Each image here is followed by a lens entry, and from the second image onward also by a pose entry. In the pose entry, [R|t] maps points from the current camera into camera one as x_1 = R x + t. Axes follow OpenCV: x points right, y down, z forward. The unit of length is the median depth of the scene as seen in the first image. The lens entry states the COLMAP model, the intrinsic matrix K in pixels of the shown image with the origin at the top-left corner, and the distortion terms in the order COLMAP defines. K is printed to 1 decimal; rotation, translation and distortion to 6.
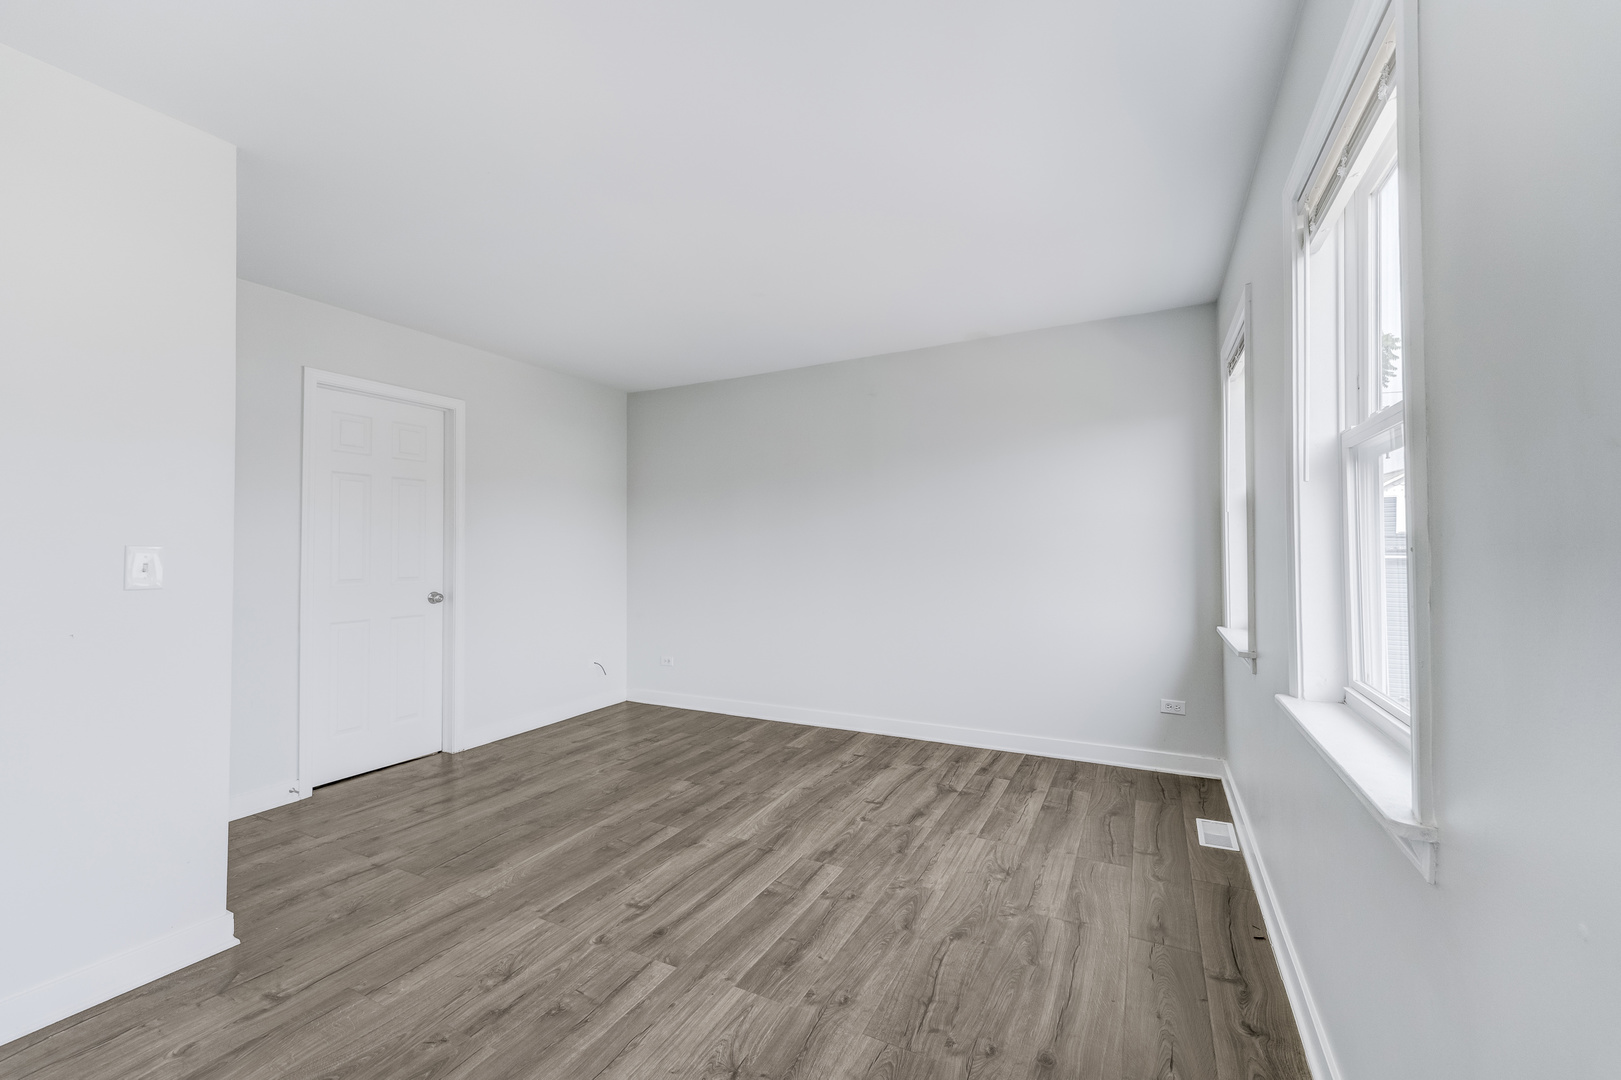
lens RADIAL K [[647.1, 0, 812.6], [0, 647.1, 542.9], [0, 0, 1]] dist [0.000334, -0.000019]
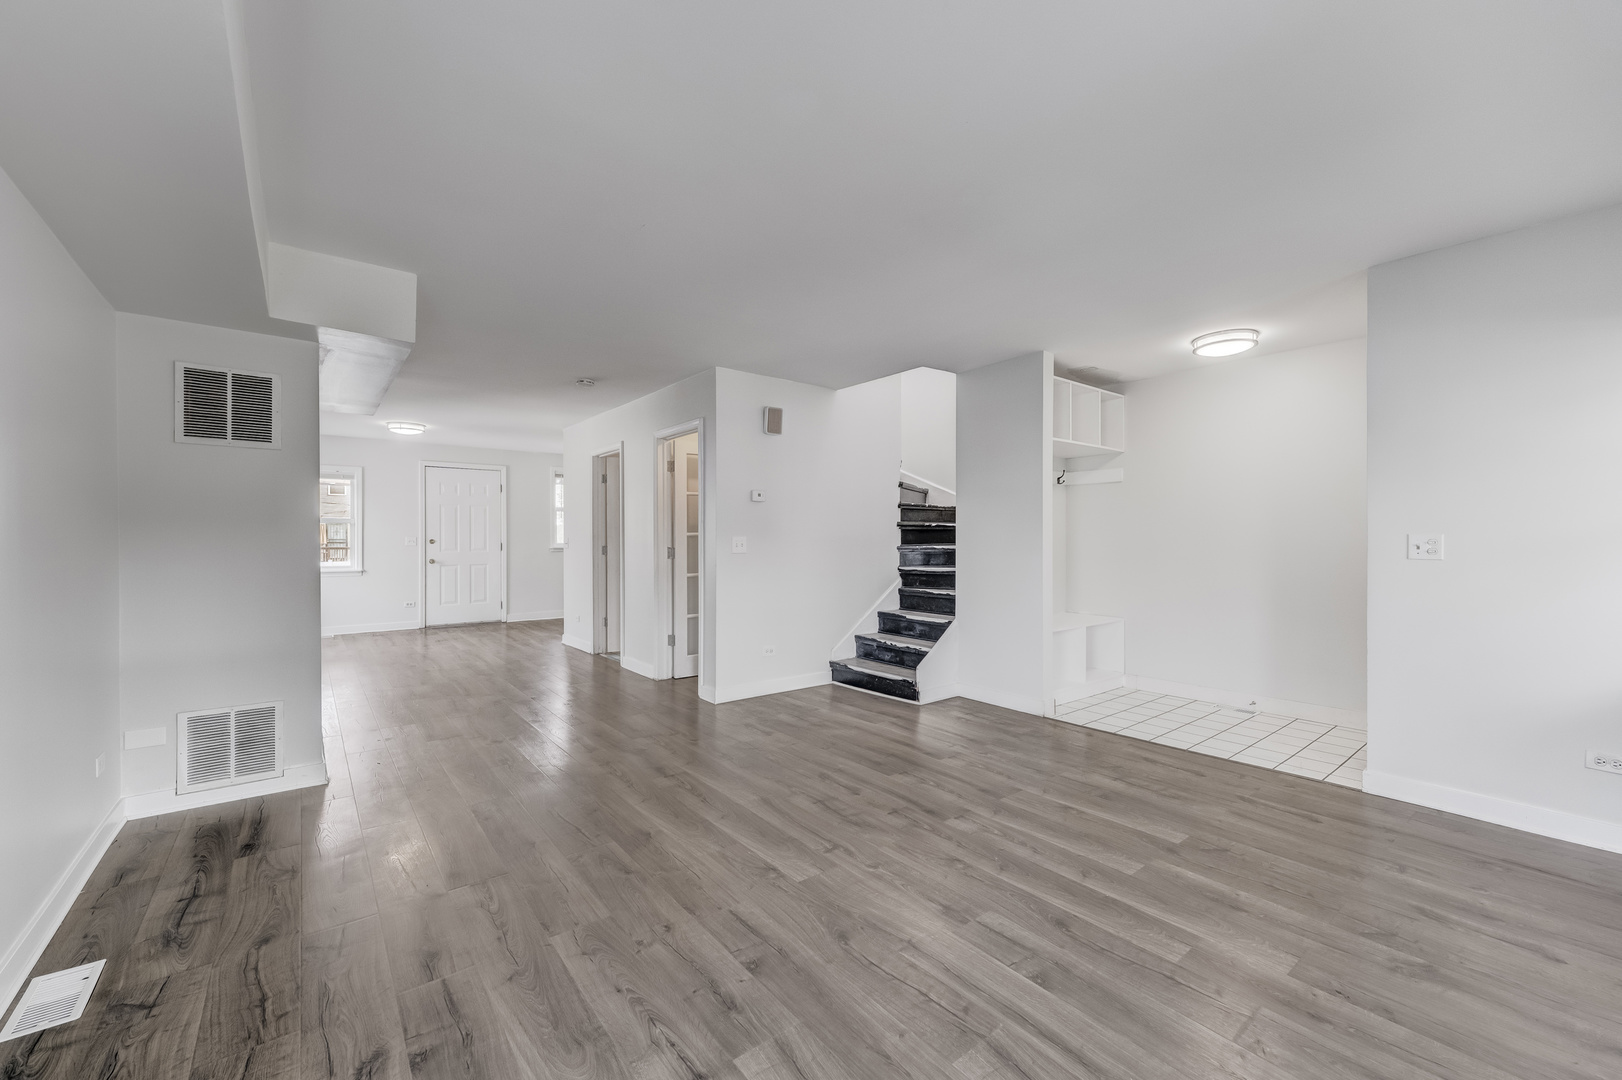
lens RADIAL K [[647.5, 0, 819.3], [0, 647.5, 534.2], [0, 0, 1]] dist [0.000334, -0.000019]
pose [[0.403648, 0.003891, 0.914906, -0.545795], [-0.008439, 0.999964, -0.000530, 0.008671], [-0.914876, -0.007507, 0.403666, 0.577010]]
